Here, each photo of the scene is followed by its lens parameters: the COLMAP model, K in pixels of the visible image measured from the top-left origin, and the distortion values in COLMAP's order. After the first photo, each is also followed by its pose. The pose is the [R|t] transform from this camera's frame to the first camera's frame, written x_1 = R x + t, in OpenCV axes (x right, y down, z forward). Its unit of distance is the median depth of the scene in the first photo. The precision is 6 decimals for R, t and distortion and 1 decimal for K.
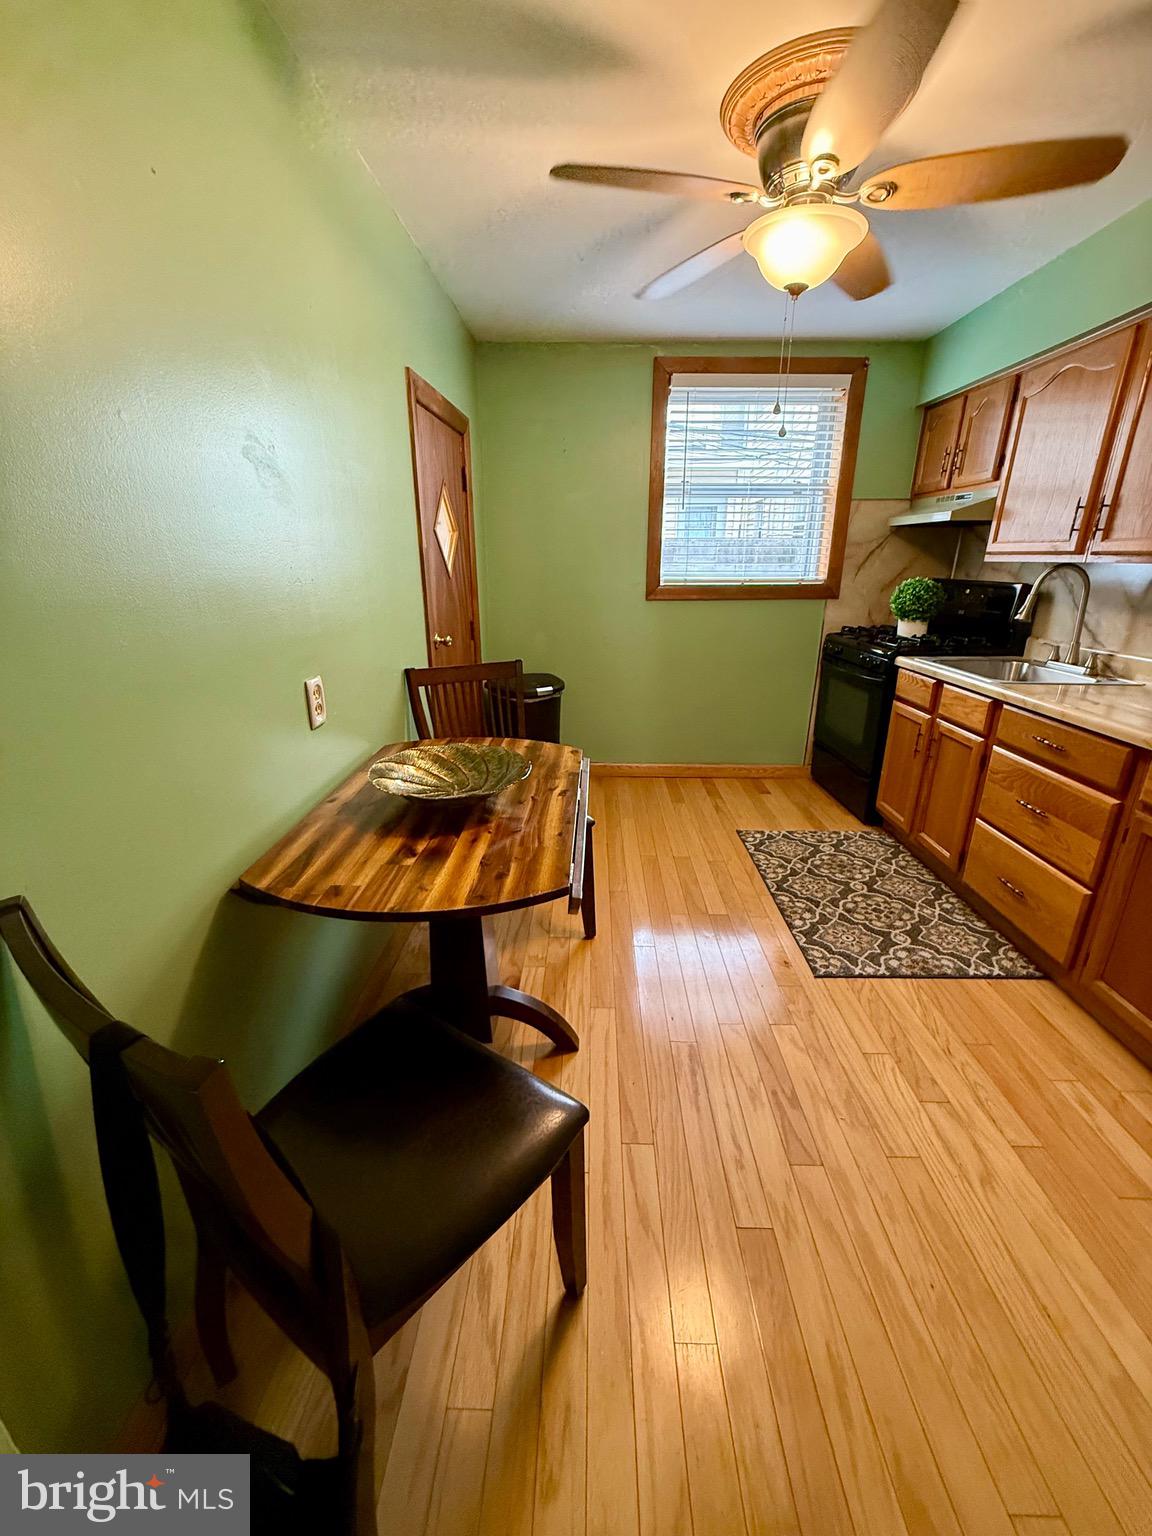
lens RADIAL K [[610.6, 0, 575.1], [0, 610.6, 766.5], [0, 0, 1]] dist [-0.001262, -0.000168]
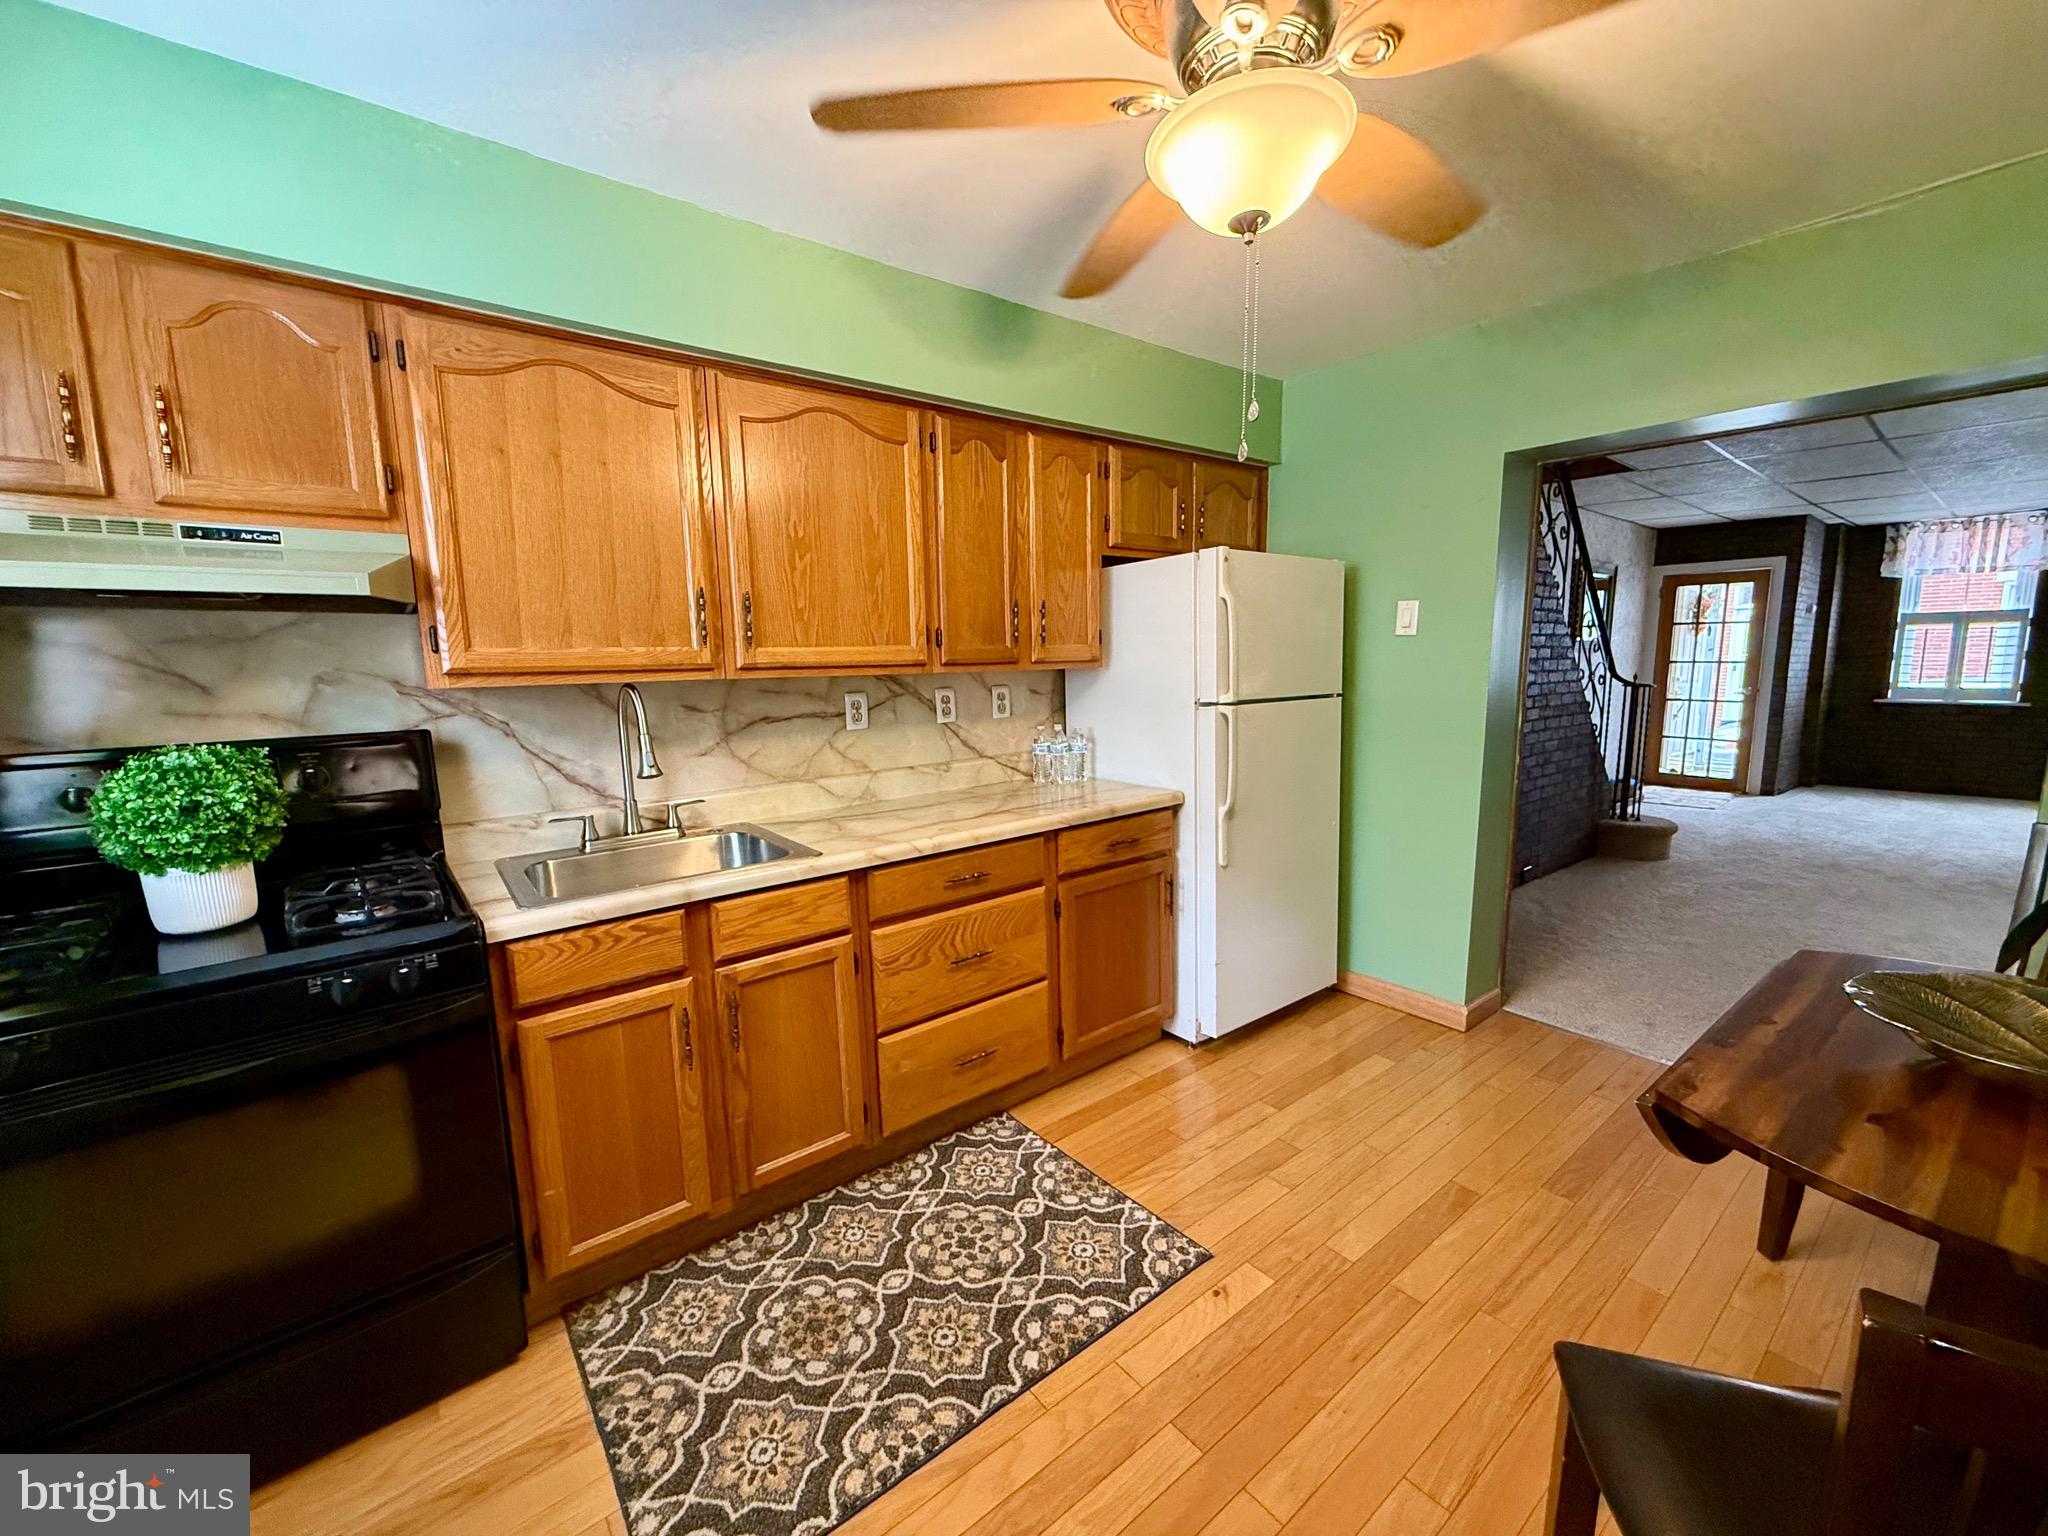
lens RADIAL K [[813.8, 0, 1024.0], [0, 813.8, 768.0], [0, 0, 1]] dist [0.000951, 0.000274]
pose [[-0.635158, -0.094289, 0.766606, -0.091212], [0.268416, 0.903715, 0.333544, -0.396780], [-0.724243, 0.417622, -0.548693, 1.123285]]
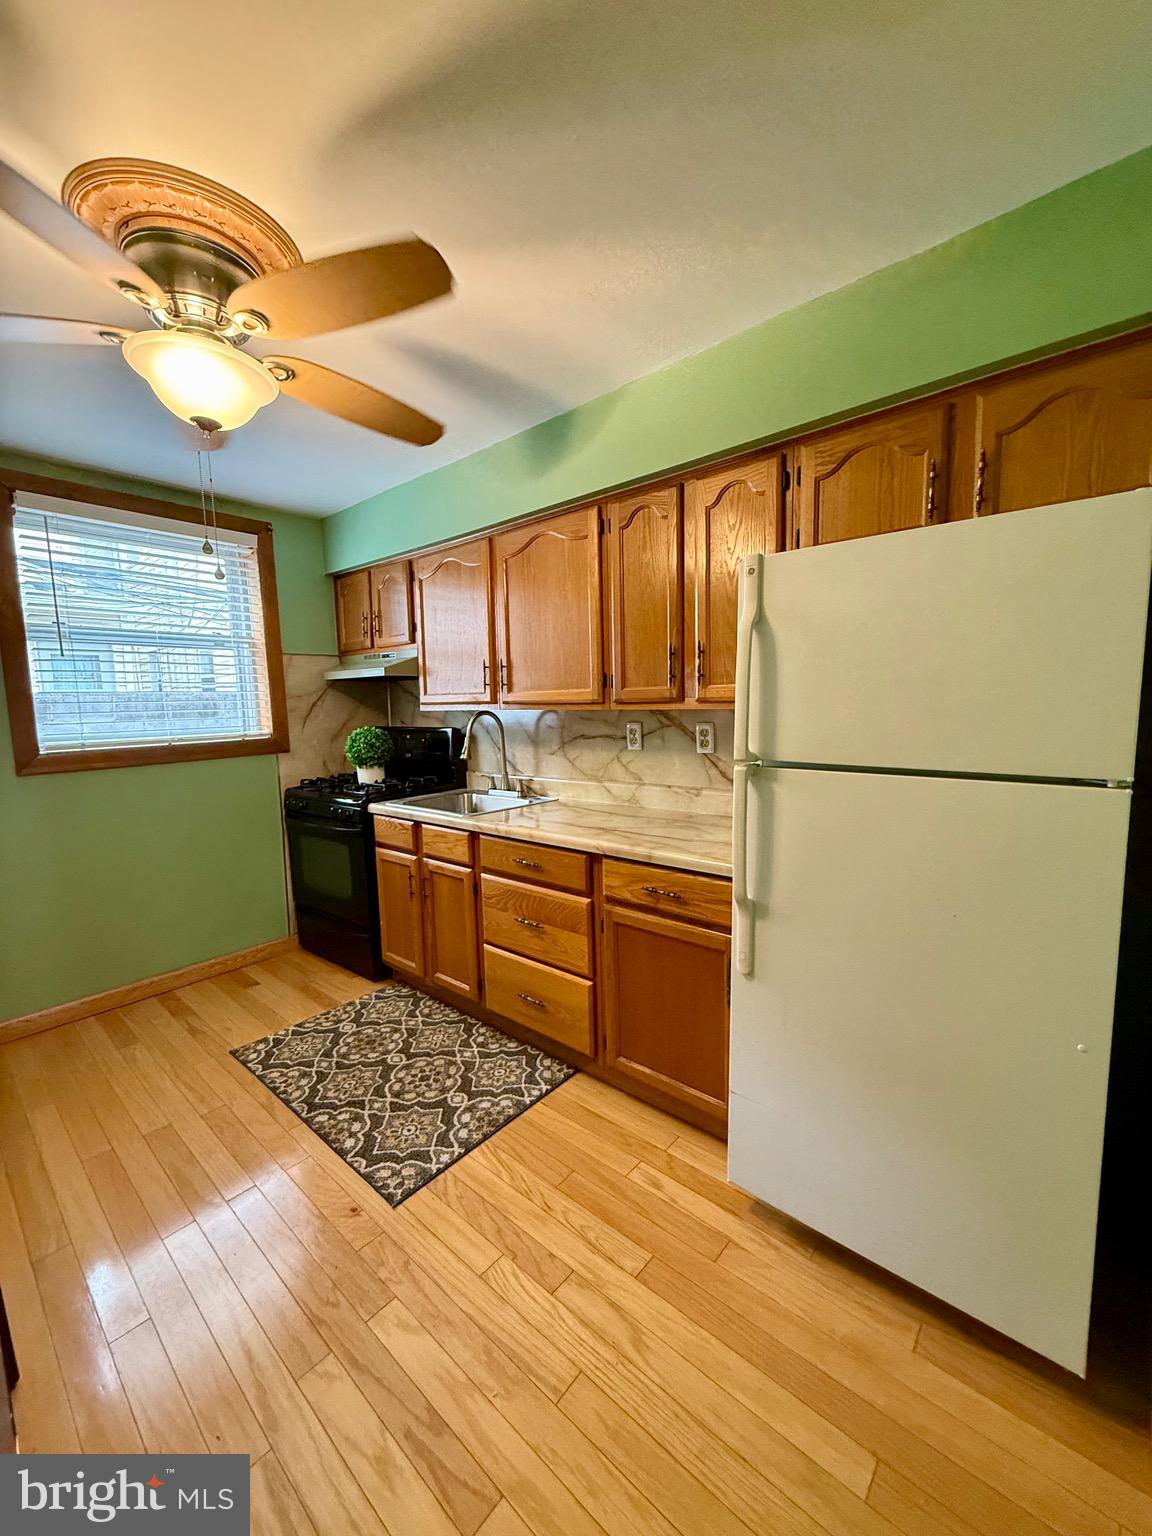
lens RADIAL K [[610.6, 0, 575.1], [0, 610.6, 766.5], [0, 0, 1]] dist [-0.001262, -0.000168]
pose [[0.641374, -0.098138, 0.760926, -0.007175], [0.270834, 0.956897, -0.104869, -0.049292], [-0.717836, 0.273345, 0.640307, 0.120930]]
